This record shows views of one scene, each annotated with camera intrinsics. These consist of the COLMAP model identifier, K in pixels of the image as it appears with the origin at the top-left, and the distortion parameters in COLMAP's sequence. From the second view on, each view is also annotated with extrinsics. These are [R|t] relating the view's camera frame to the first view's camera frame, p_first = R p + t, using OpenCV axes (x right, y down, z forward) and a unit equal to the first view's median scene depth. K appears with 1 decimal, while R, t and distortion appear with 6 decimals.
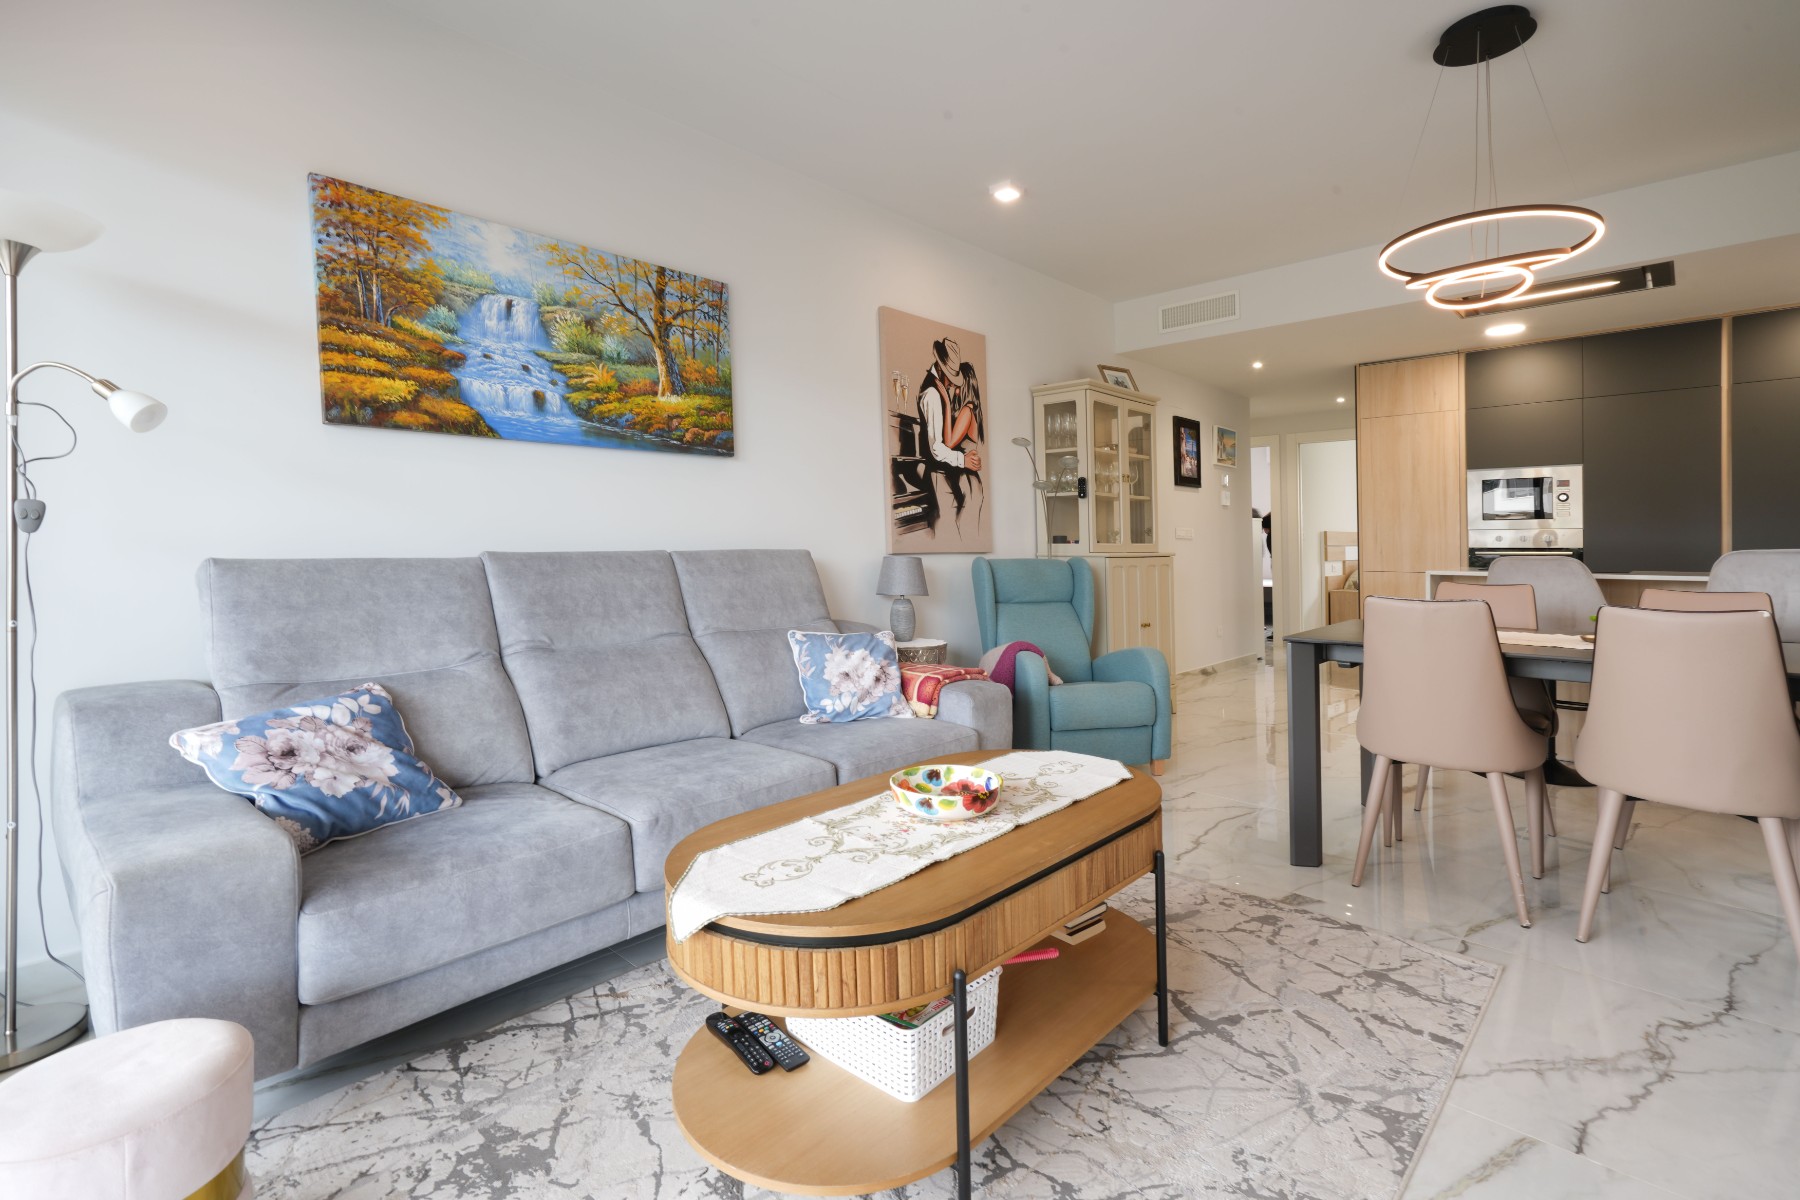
lens RADIAL K [[827.3, 0, 871.9], [0, 827.3, 609.9], [0, 0, 1]] dist [0.000248, 0.005923]
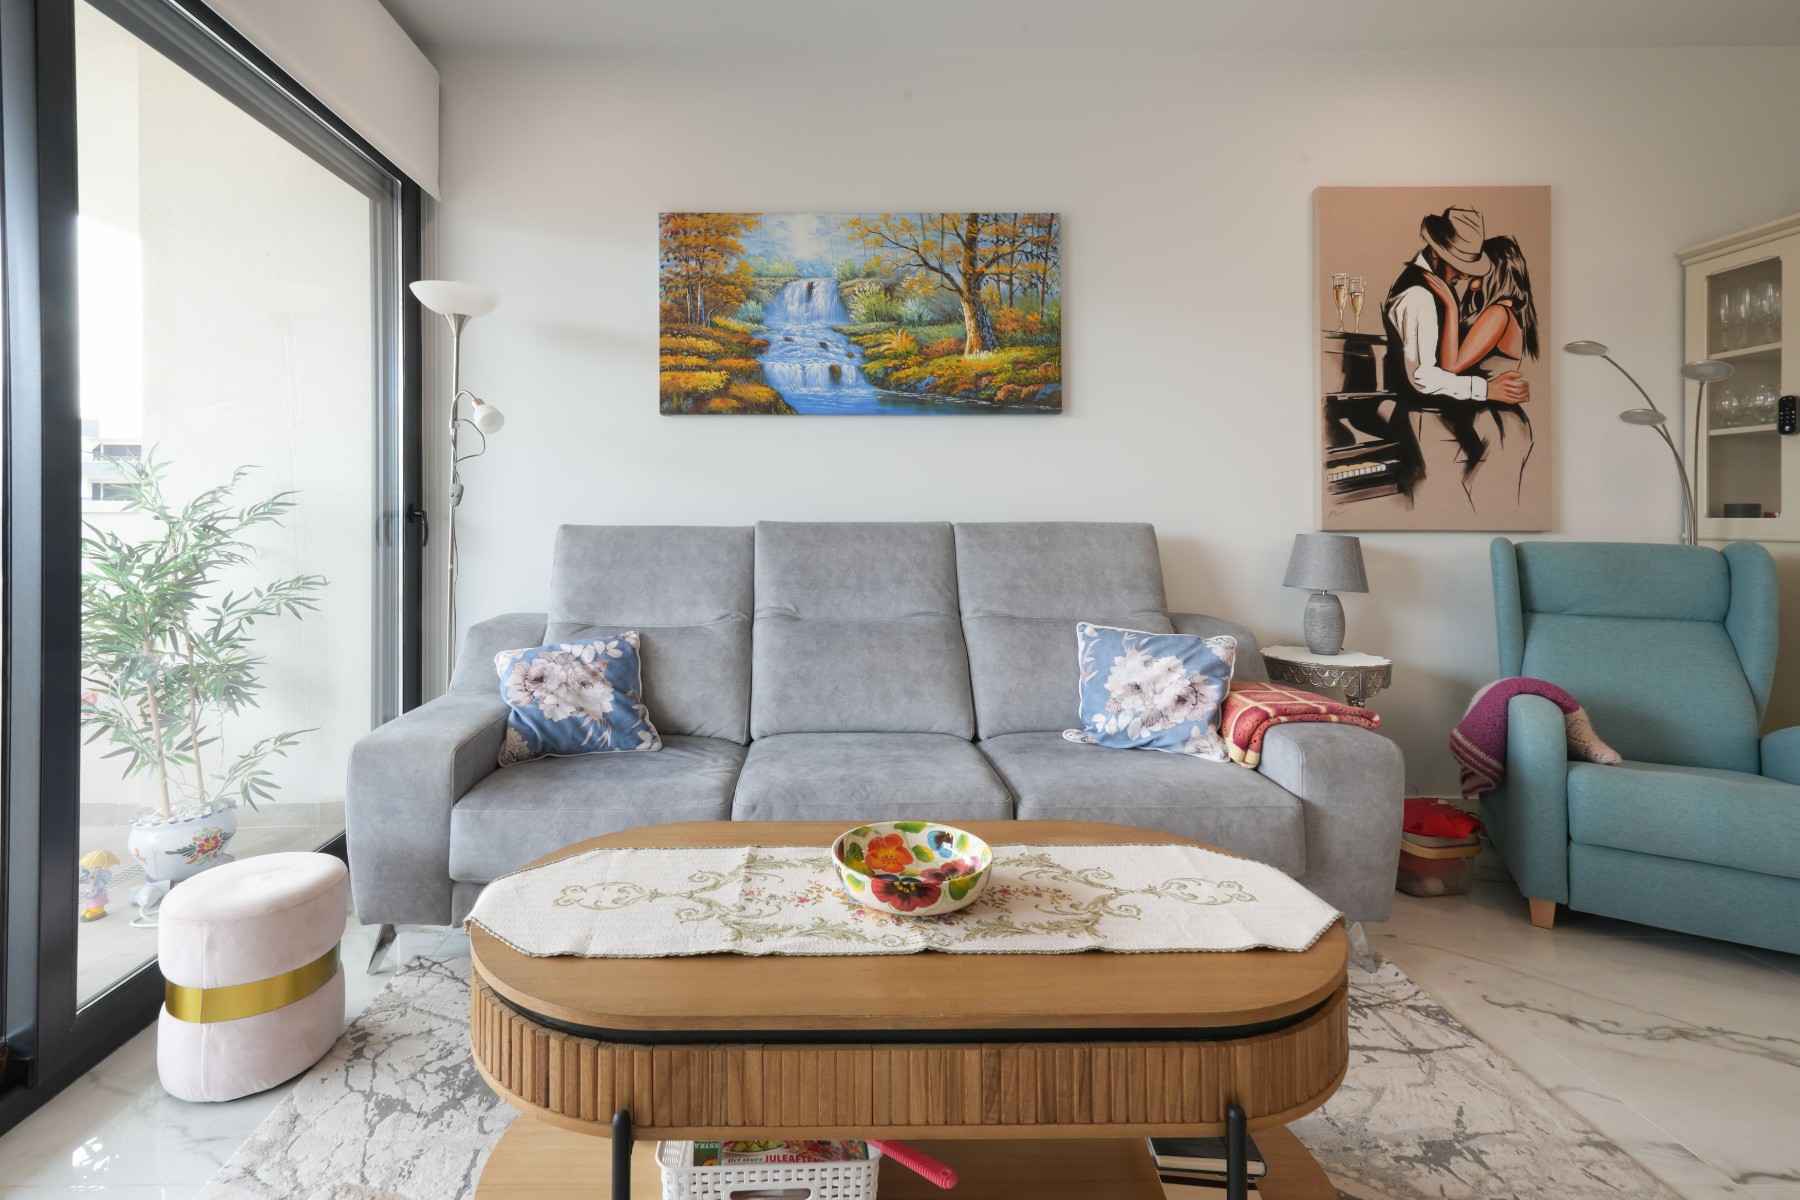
lens RADIAL K [[827.3, 0, 831.5], [0, 827.3, 564.4], [0, 0, 1]] dist [0.000248, 0.005923]
pose [[0.706262, 0.043981, -0.706583, 0.310745], [-0.060786, 0.998150, 0.001372, -0.018701], [0.705336, 0.041982, 0.707628, 0.265575]]
